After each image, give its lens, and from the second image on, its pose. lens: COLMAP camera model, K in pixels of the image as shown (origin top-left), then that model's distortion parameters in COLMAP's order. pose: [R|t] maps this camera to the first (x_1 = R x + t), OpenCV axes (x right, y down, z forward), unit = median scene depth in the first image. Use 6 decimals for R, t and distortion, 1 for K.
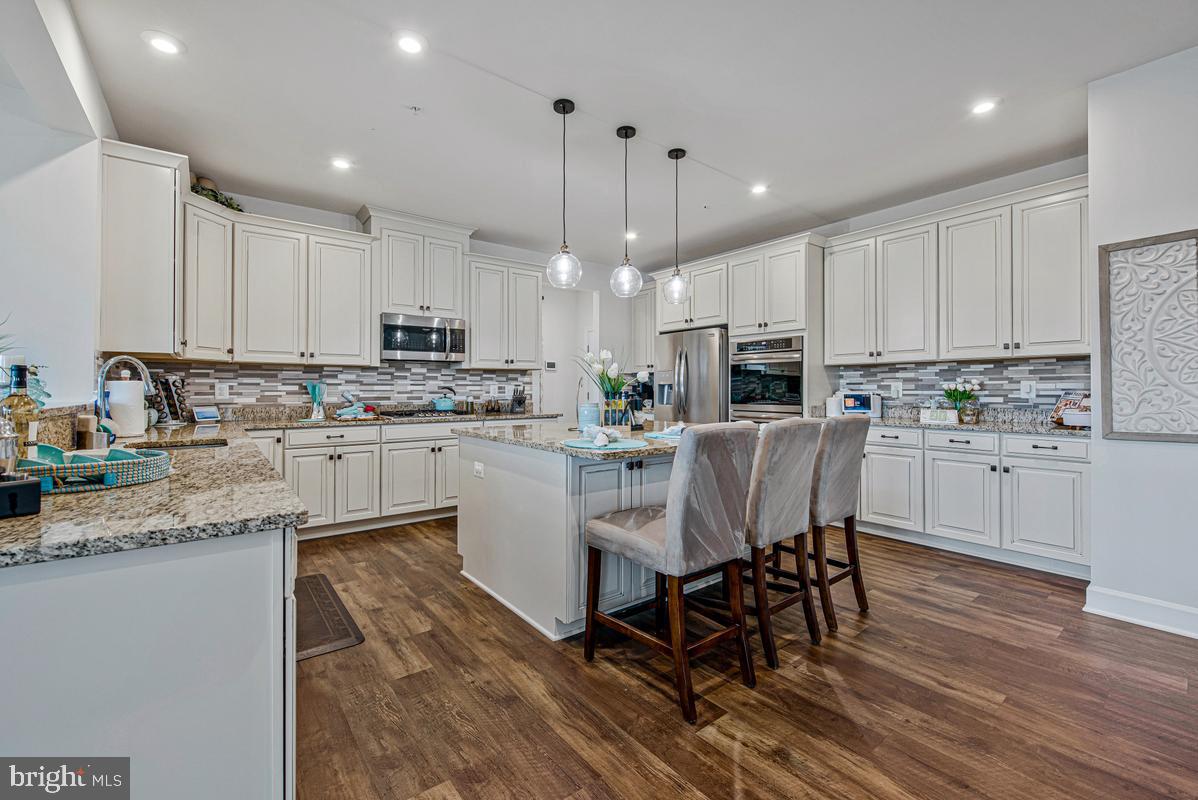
lens RADIAL K [[495.1, 0, 599.4], [0, 495.1, 384.4], [0, 0, 1]] dist [-0.021429, 0.000814]
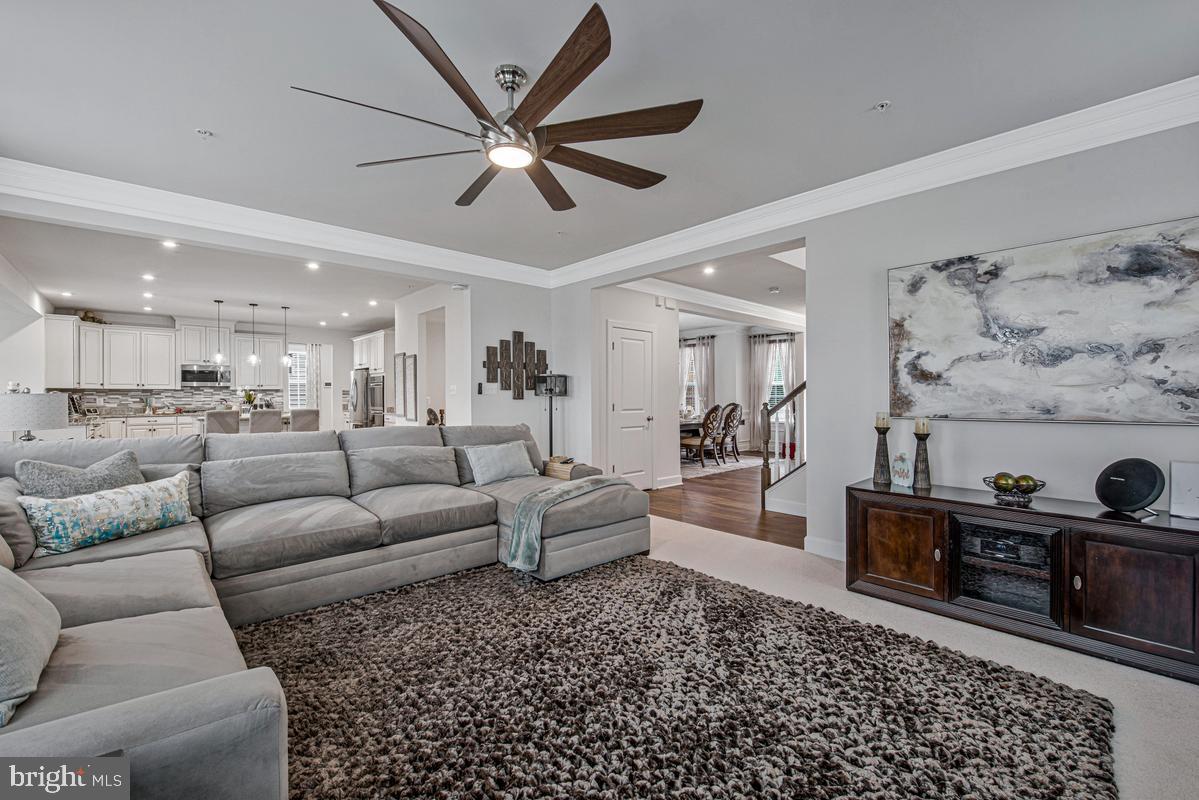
lens RADIAL K [[495.5, 0, 600.2], [0, 495.5, 396.2], [0, 0, 1]] dist [-0.021429, 0.000814]
pose [[0.997797, -0.007087, 0.065963, 1.248444], [0.006597, 0.999949, 0.007635, -0.011266], [-0.066014, -0.007183, 0.997793, -1.250959]]
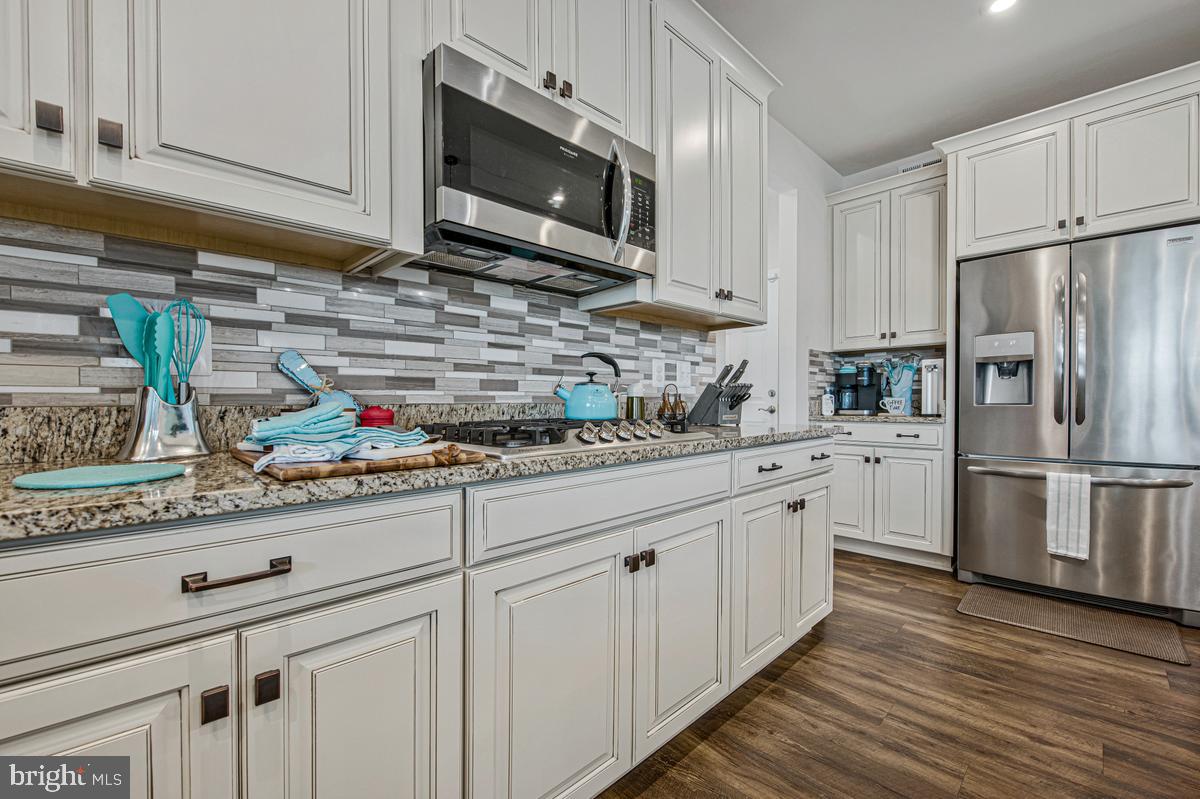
lens RADIAL K [[496.0, 0, 602.8], [0, 496.0, 405.8], [0, 0, 1]] dist [-0.021429, 0.000814]
pose [[0.994061, -0.006971, 0.108605, -0.381910], [0.004808, 0.999785, 0.020167, 0.040225], [-0.108722, -0.019525, 0.993880, 0.728585]]
